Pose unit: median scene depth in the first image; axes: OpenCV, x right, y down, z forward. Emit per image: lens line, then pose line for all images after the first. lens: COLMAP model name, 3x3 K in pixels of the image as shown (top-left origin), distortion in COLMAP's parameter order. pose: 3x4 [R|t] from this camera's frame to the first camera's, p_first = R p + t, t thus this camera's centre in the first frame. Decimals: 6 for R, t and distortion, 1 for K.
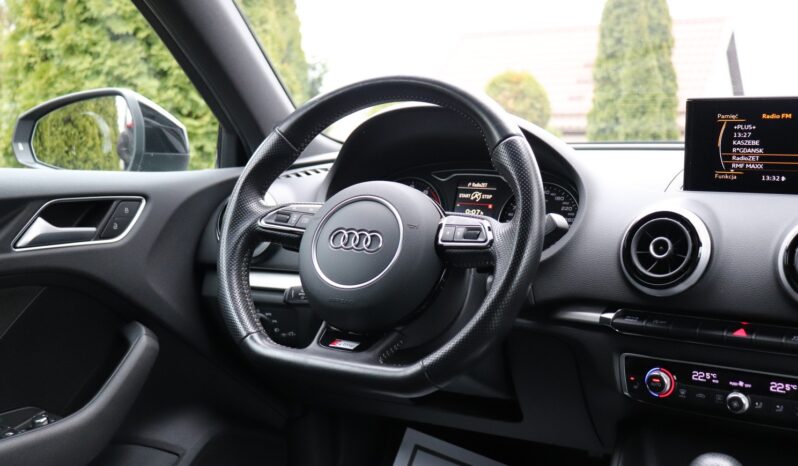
lens RADIAL K [[904.2, 0, 396.5], [0, 904.2, 228.7], [0, 0, 1]] dist [-0.020839, 0.000000]
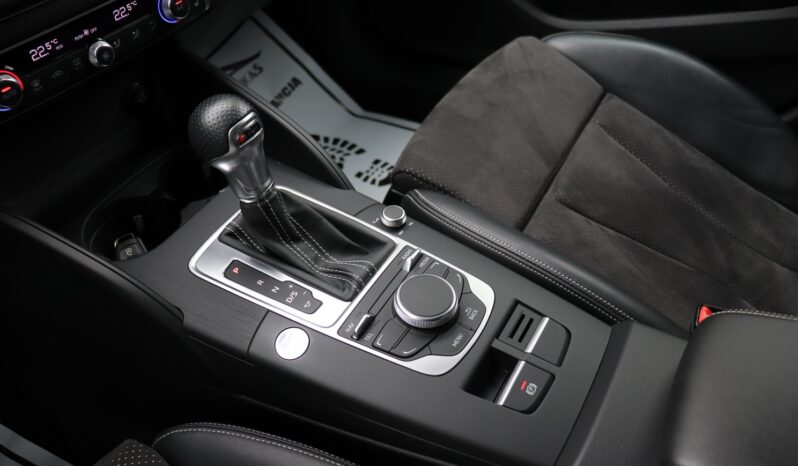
lens RADIAL K [[656.6, 0, 384.0], [0, 656.6, 230.7], [0, 0, 1]] dist [-0.151652, 0.109061]
pose [[0.047438, -0.680858, 0.730877, -0.129151], [0.169414, 0.726585, 0.665863, -0.027401], [-0.984403, 0.092234, 0.149815, 0.645115]]
